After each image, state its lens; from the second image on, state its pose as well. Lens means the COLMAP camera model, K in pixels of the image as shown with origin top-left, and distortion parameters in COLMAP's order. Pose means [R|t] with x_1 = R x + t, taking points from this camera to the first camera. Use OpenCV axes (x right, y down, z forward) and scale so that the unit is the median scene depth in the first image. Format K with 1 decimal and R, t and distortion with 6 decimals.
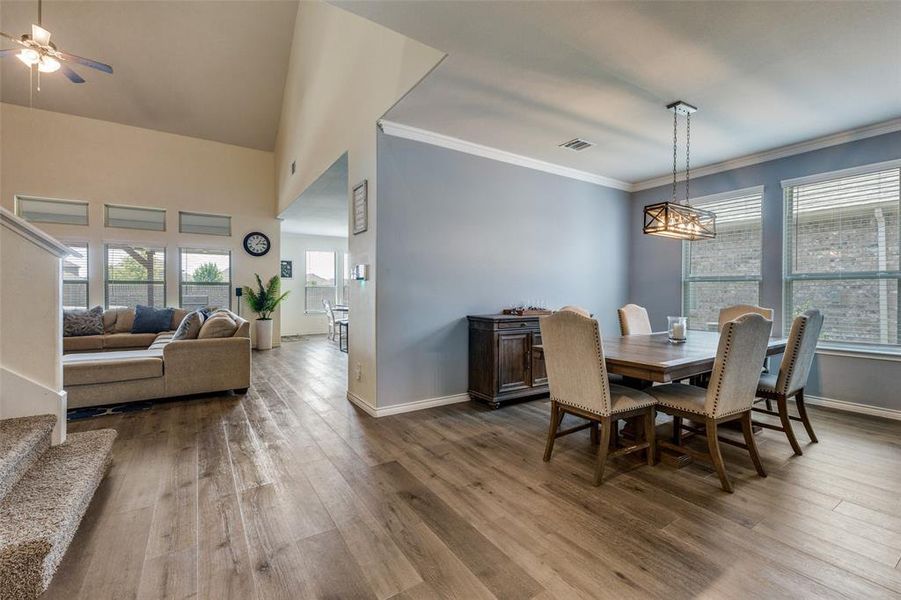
lens RADIAL K [[386.8, 0, 452.9], [0, 386.8, 292.7], [0, 0, 1]] dist [0.000069, -0.000072]
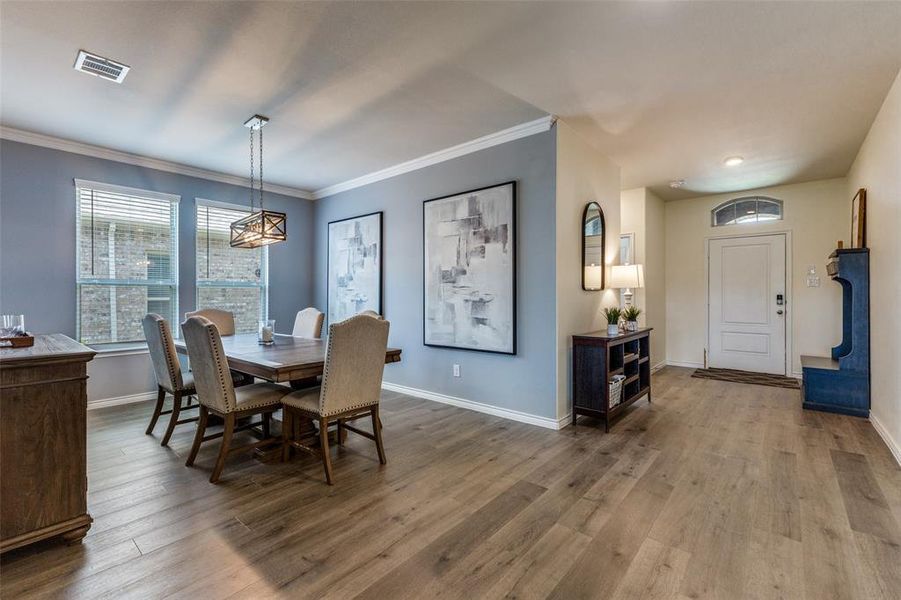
lens RADIAL K [[386.8, 0, 452.9], [0, 386.8, 292.7], [0, 0, 1]] dist [0.000069, -0.000072]
pose [[-0.285787, 0.007844, 0.958261, -0.564878], [0.004393, 0.999967, -0.006876, -0.003576], [-0.958283, 0.002244, -0.285812, 0.789975]]
